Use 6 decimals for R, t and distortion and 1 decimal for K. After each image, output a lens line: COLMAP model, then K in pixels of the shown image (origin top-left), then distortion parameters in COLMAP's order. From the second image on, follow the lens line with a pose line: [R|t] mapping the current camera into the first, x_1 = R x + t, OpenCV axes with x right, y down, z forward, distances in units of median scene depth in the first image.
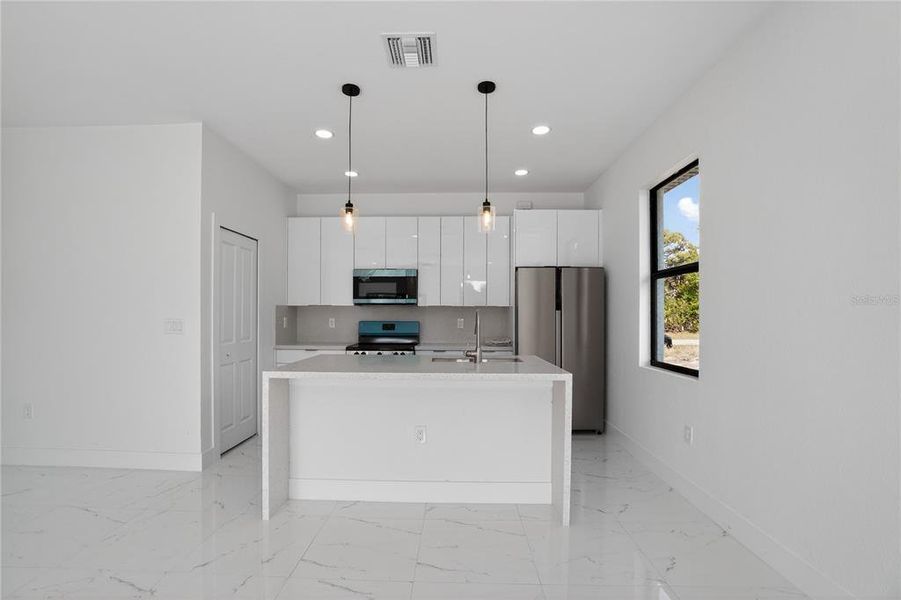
lens RADIAL K [[412.8, 0, 446.8], [0, 412.8, 314.8], [0, 0, 1]] dist [-0.064924, -0.000089]
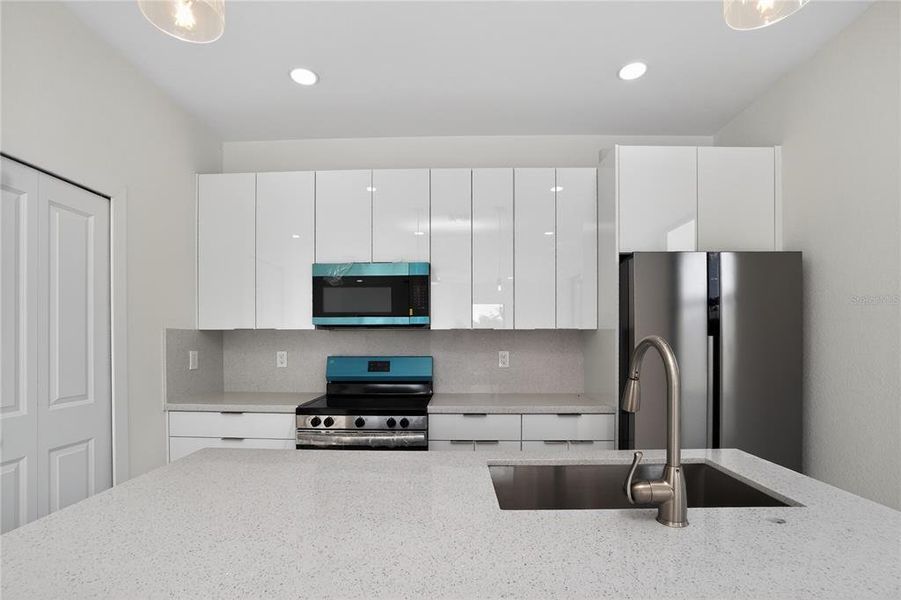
lens RADIAL K [[421.9, 0, 453.2], [0, 421.9, 341.7], [0, 0, 1]] dist [-0.035845, 0.000014]
pose [[0.999916, -0.005167, 0.011871, -0.048926], [0.005138, 0.999984, 0.002478, -0.006209], [-0.011883, -0.002416, 0.999926, 0.453660]]
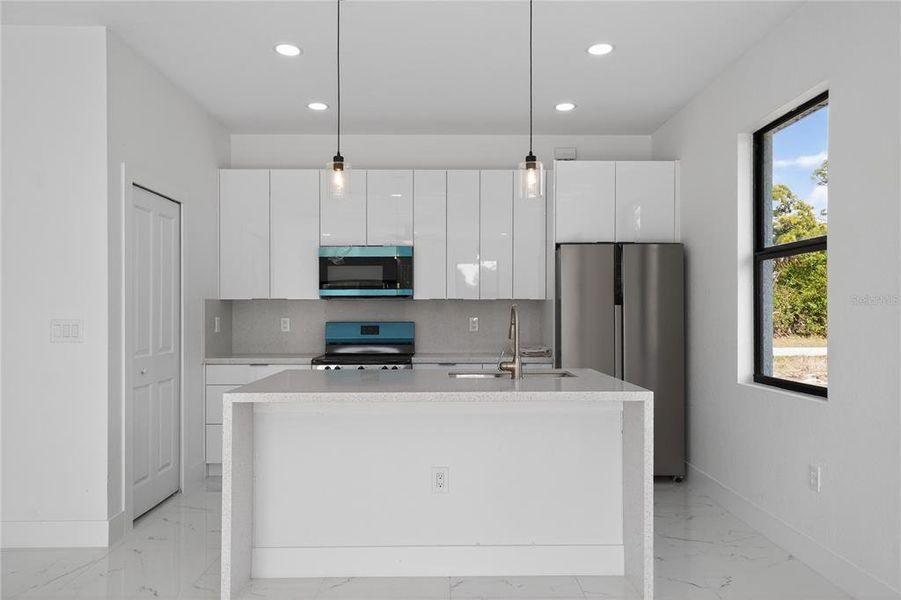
lens RADIAL K [[631.6, 0, 447.5], [0, 631.6, 310.8], [0, 0, 1]] dist [0.004904, 0.000985]
pose [[0.999277, -0.004972, 0.037694, -0.056225], [0.004995, 0.999987, -0.000509, -0.001326], [-0.037691, 0.000697, 0.999289, -0.063734]]
